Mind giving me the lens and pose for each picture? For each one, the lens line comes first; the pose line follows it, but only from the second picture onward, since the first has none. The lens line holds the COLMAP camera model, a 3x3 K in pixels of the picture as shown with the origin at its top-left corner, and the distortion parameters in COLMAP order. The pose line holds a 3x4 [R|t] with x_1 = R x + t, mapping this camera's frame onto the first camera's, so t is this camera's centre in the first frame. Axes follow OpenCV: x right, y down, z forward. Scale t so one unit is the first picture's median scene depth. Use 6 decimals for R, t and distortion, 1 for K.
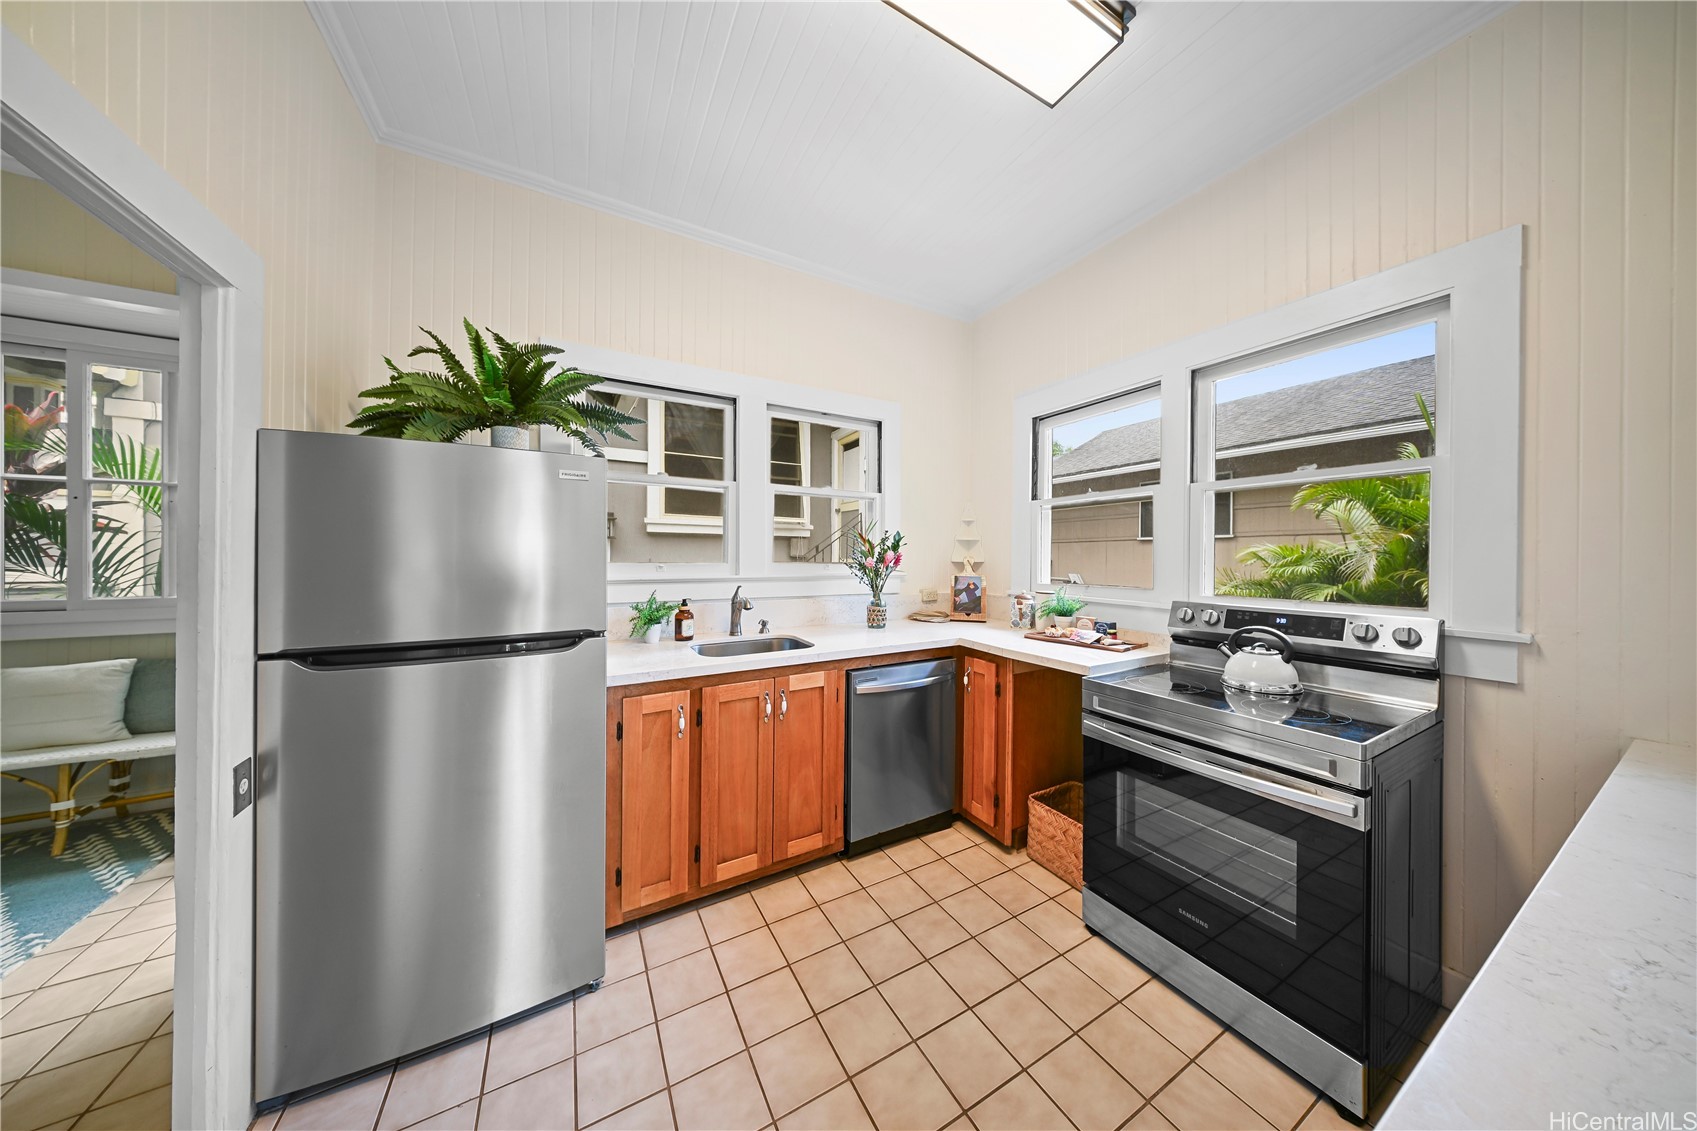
lens RADIAL K [[494.6, 0, 848.7], [0, 494.6, 558.5], [0, 0, 1]] dist [-0.012014, 0.000000]
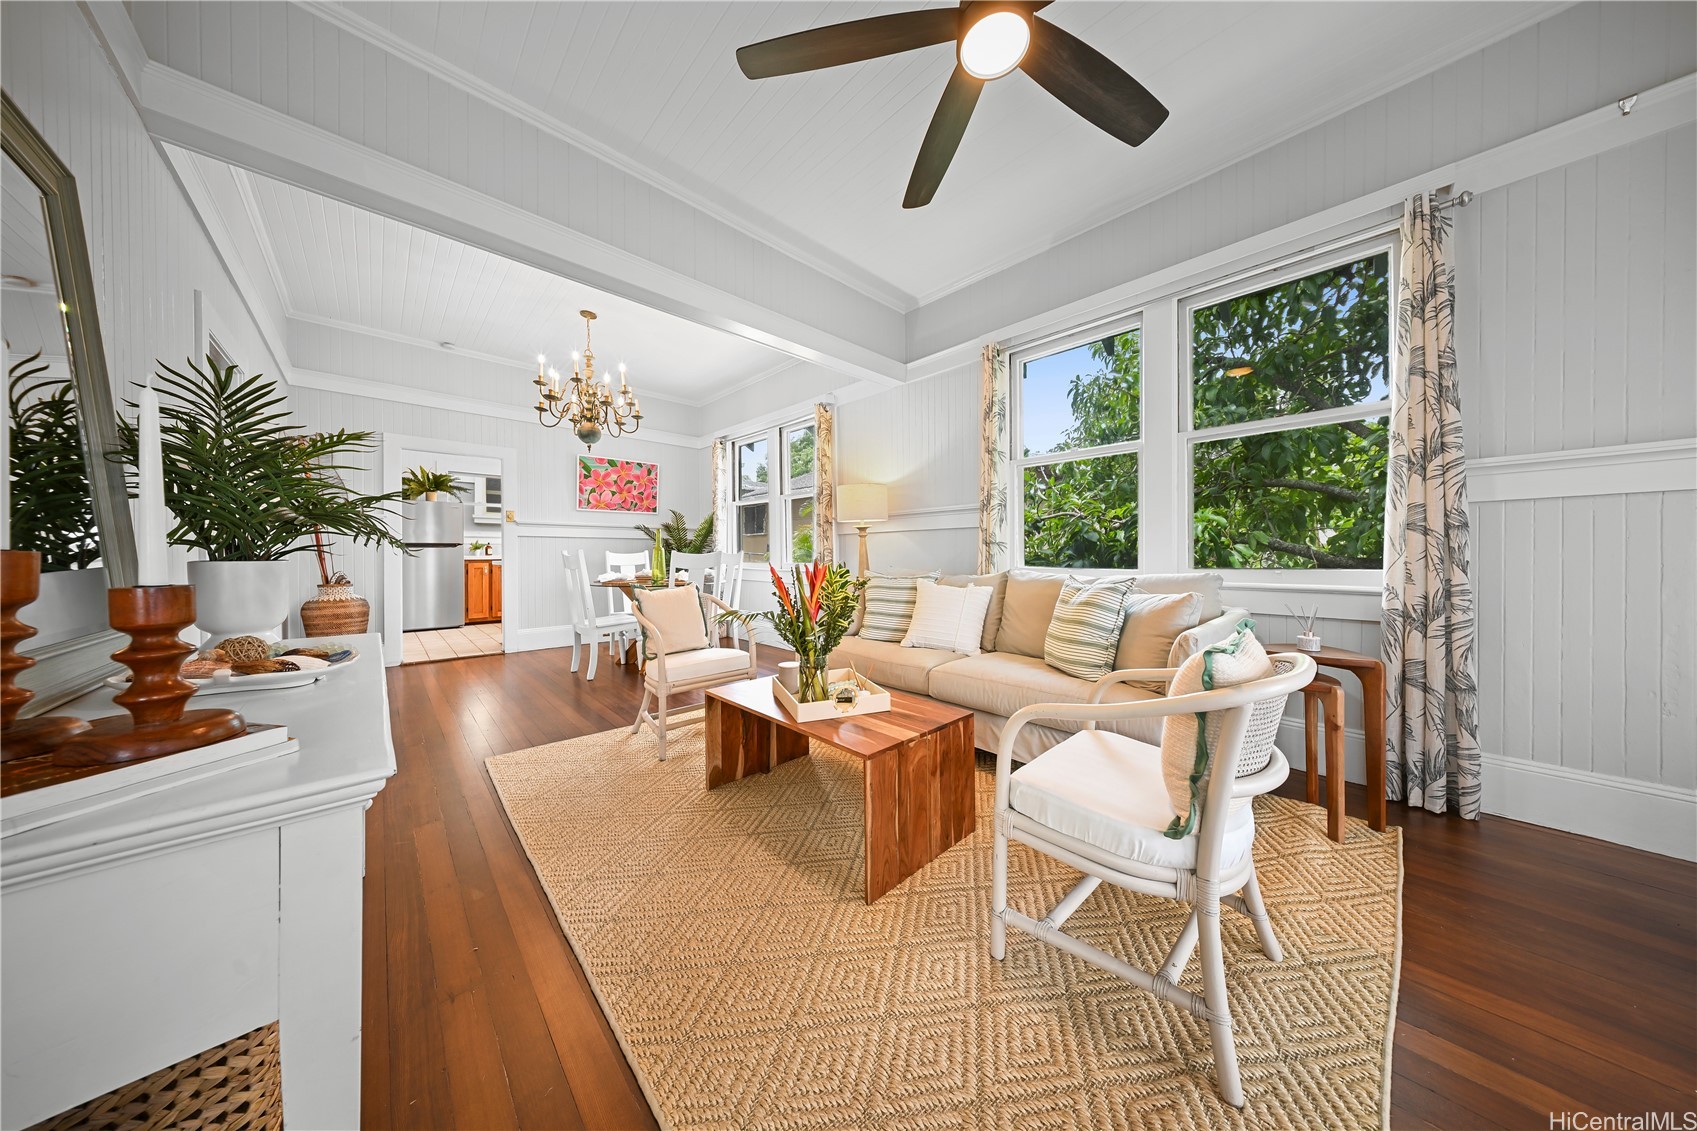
lens RADIAL K [[494.6, 0, 848.7], [0, 494.6, 558.5], [0, 0, 1]] dist [-0.012014, 0.000000]
pose [[0.968216, -0.009332, 0.249942, 1.135323], [0.009389, 0.999955, 0.000967, 0.200491], [-0.249940, 0.001410, 0.968260, -2.685878]]
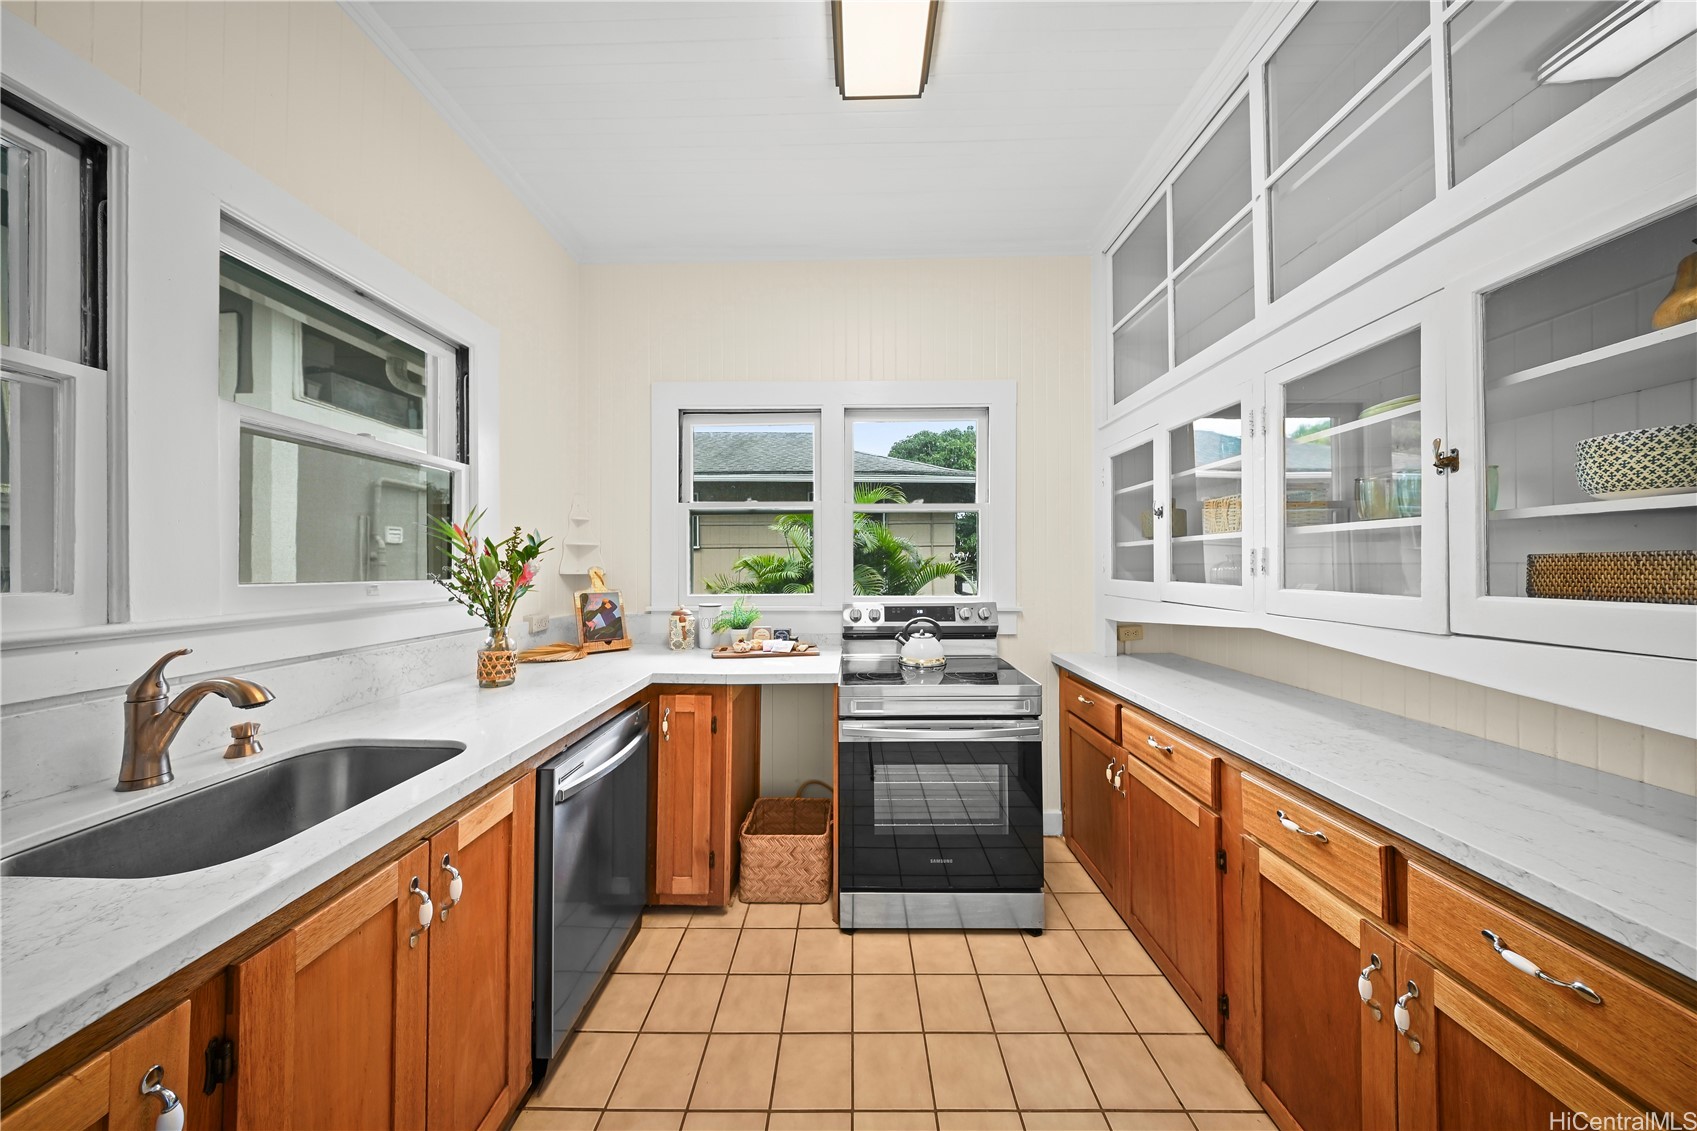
lens RADIAL K [[490.7, 0, 848.5], [0, 490.7, 565.5], [0, 0, 1]] dist [0.000345, -0.003663]
pose [[0.489988, -0.008247, 0.871690, -0.303210], [0.011201, 0.999932, 0.003164, -0.005746], [-0.871657, 0.008213, 0.490047, 0.382630]]
